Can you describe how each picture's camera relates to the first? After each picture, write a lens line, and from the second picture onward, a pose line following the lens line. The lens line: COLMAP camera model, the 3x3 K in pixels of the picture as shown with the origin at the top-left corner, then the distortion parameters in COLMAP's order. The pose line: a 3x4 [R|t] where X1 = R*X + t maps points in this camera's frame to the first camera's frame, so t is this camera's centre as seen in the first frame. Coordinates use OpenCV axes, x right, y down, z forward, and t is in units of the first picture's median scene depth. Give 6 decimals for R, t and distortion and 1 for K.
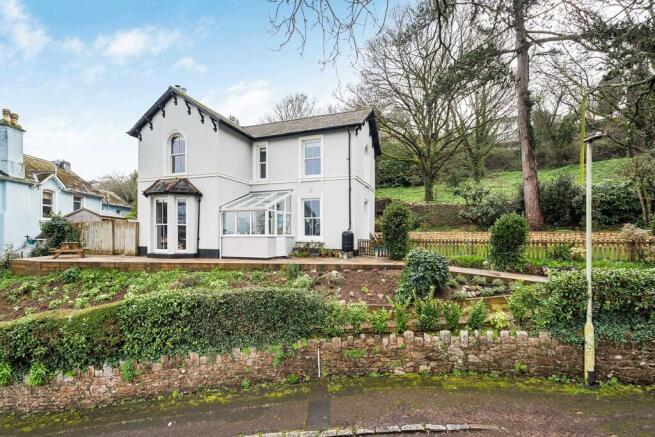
lens RADIAL K [[289.4, 0, 325.2], [0, 289.4, 227.2], [0, 0, 1]] dist [0.000794, -0.000055]
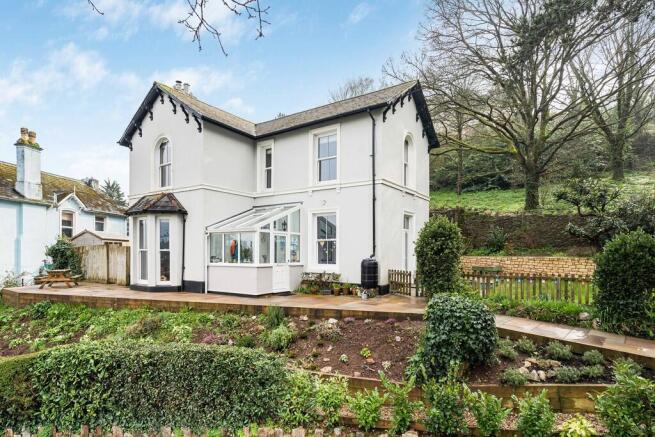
lens RADIAL K [[349.7, 0, 328.3], [0, 349.7, 245.6], [0, 0, 1]] dist [-0.003781, -0.000946]
pose [[0.970513, -0.004875, -0.240999, 0.183733], [0.006796, 0.999951, 0.007141, -0.025065], [0.240953, -0.008568, 0.970499, 0.152851]]
